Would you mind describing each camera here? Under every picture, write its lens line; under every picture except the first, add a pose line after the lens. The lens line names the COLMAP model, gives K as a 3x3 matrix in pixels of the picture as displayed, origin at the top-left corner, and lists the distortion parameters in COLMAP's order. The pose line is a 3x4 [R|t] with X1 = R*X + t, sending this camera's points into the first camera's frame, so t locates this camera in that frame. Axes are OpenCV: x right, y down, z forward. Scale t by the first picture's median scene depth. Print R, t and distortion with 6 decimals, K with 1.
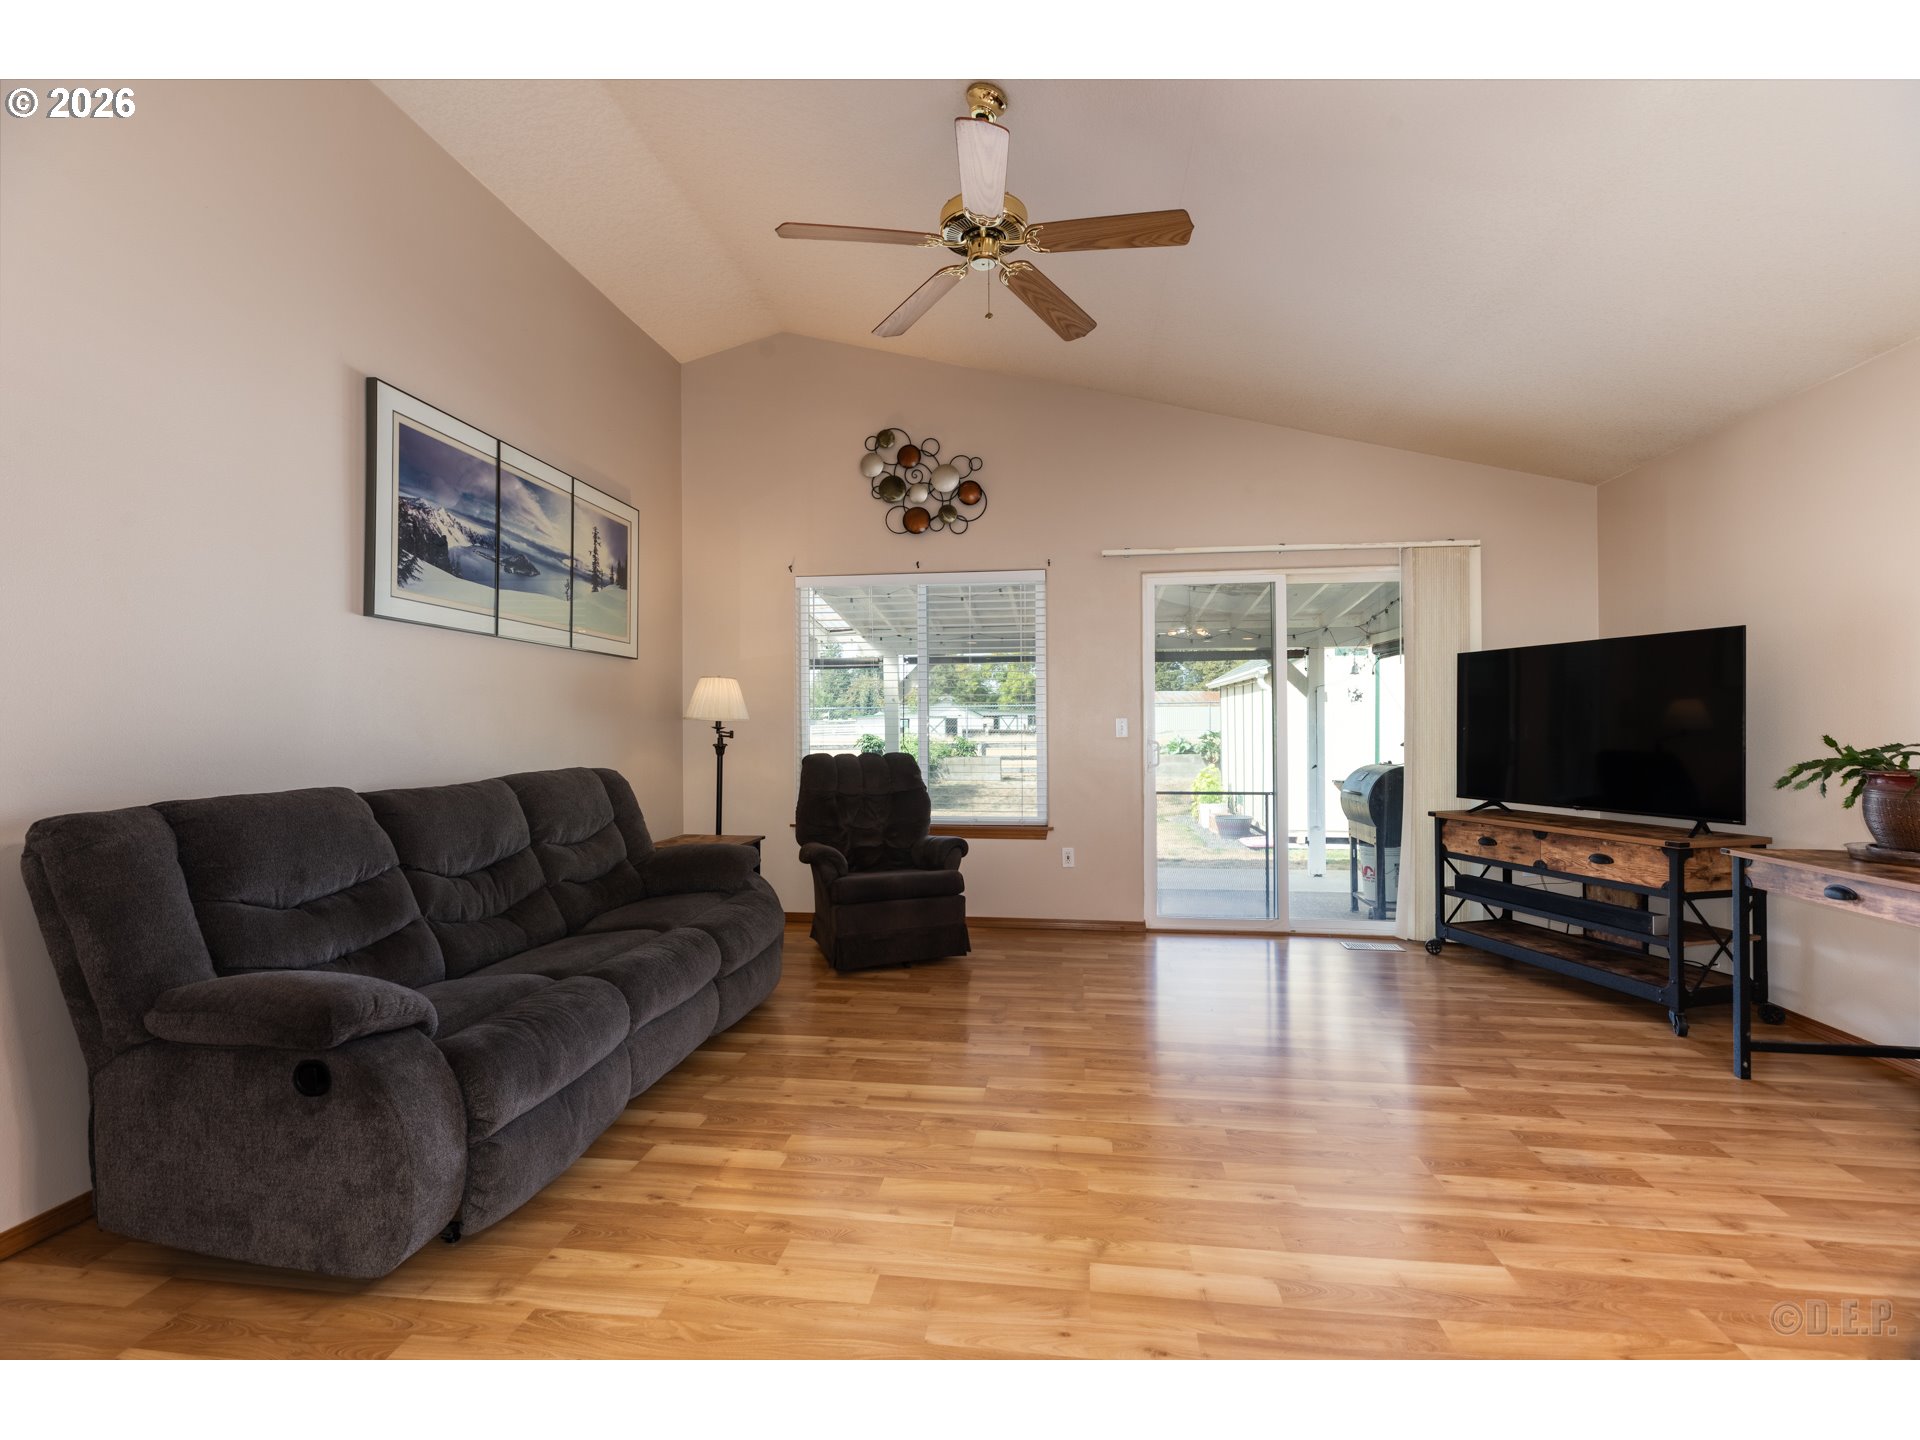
lens RADIAL K [[861.6, 0, 965.8], [0, 861.6, 724.6], [0, 0, 1]] dist [0.001164, 0.000273]
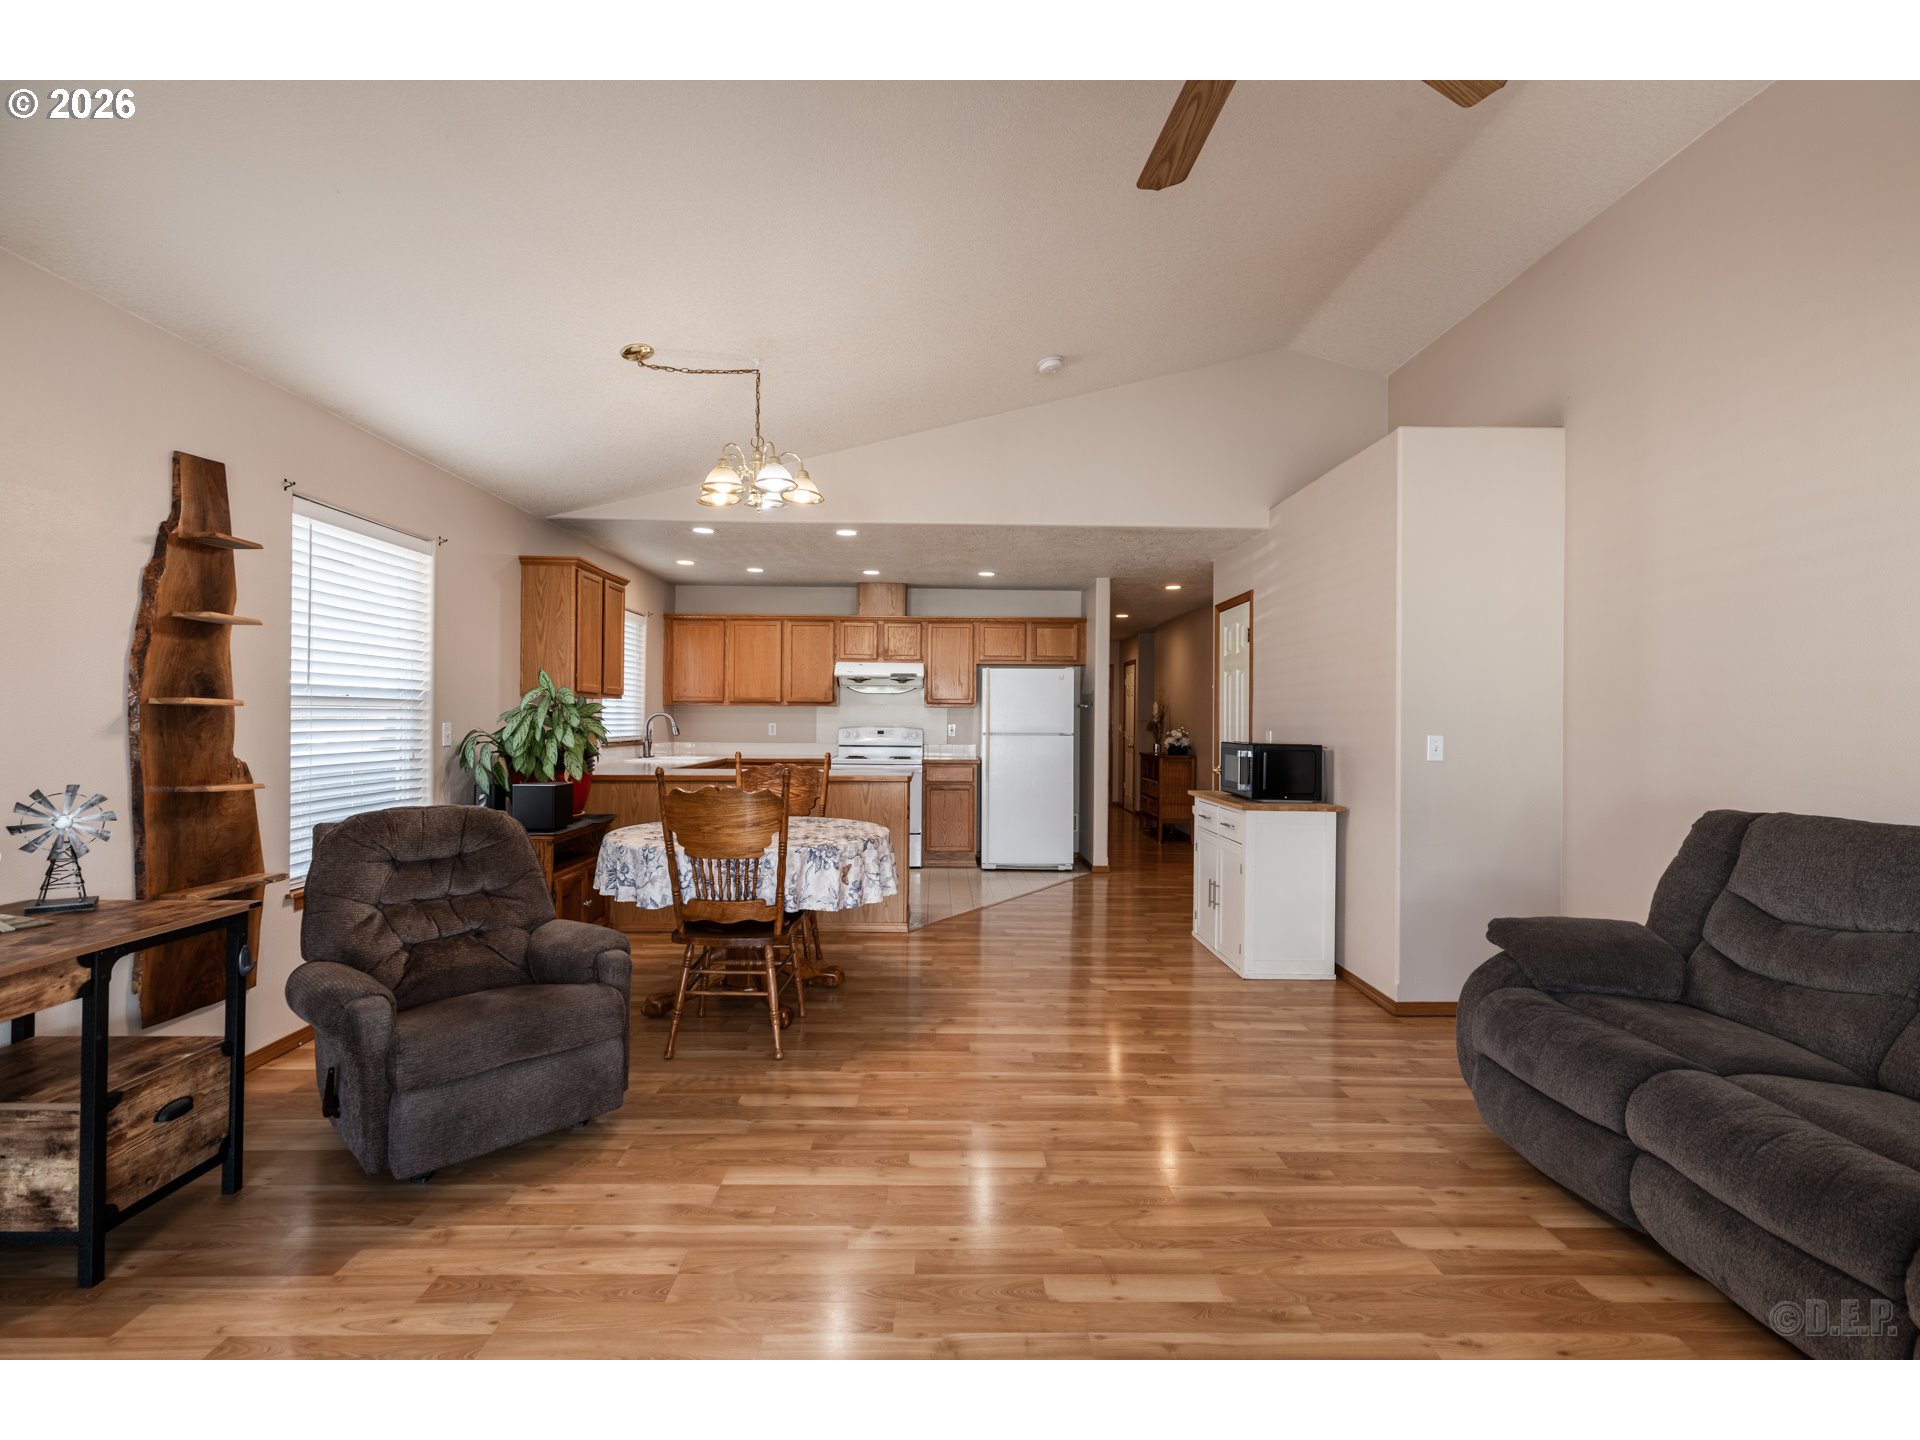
lens RADIAL K [[861.6, 0, 965.8], [0, 861.6, 724.6], [0, 0, 1]] dist [0.001164, 0.000273]
pose [[-0.987771, -0.004395, -0.155847, 0.374110], [-0.005110, 0.999978, 0.004185, -0.030394], [0.155825, 0.004930, -0.987772, 1.801916]]
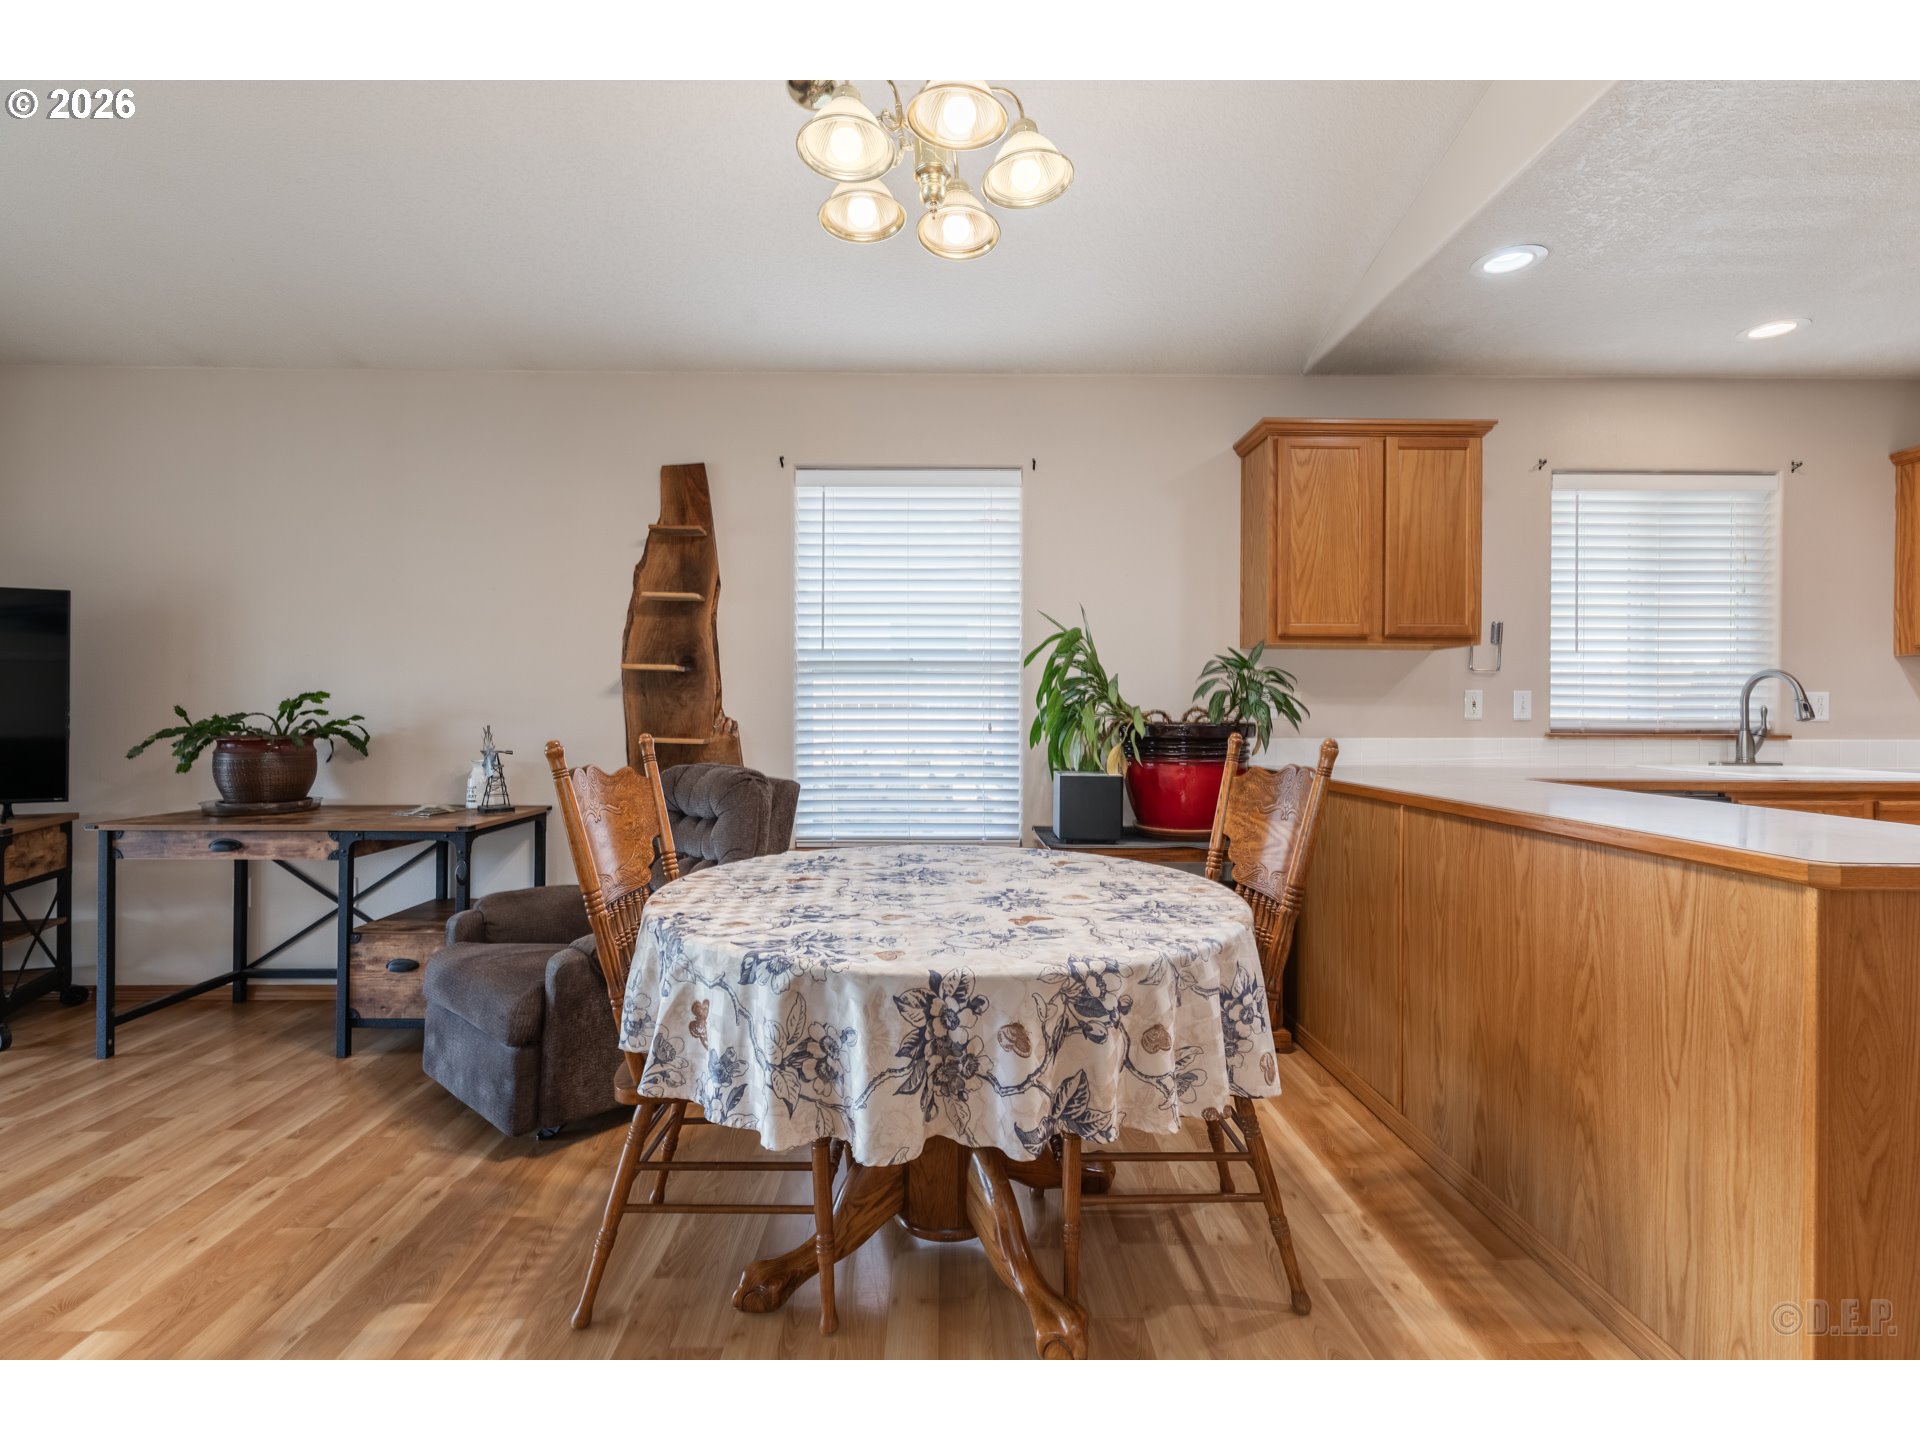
lens RADIAL K [[889.5, 0, 949.3], [0, 889.5, 710.6], [0, 0, 1]] dist [0.000419, 0.000649]
pose [[-0.137797, 0.000174, 0.990461, -0.278046], [-0.004612, 0.999989, -0.000818, 0.017272], [-0.990450, -0.004681, -0.137794, 0.238779]]
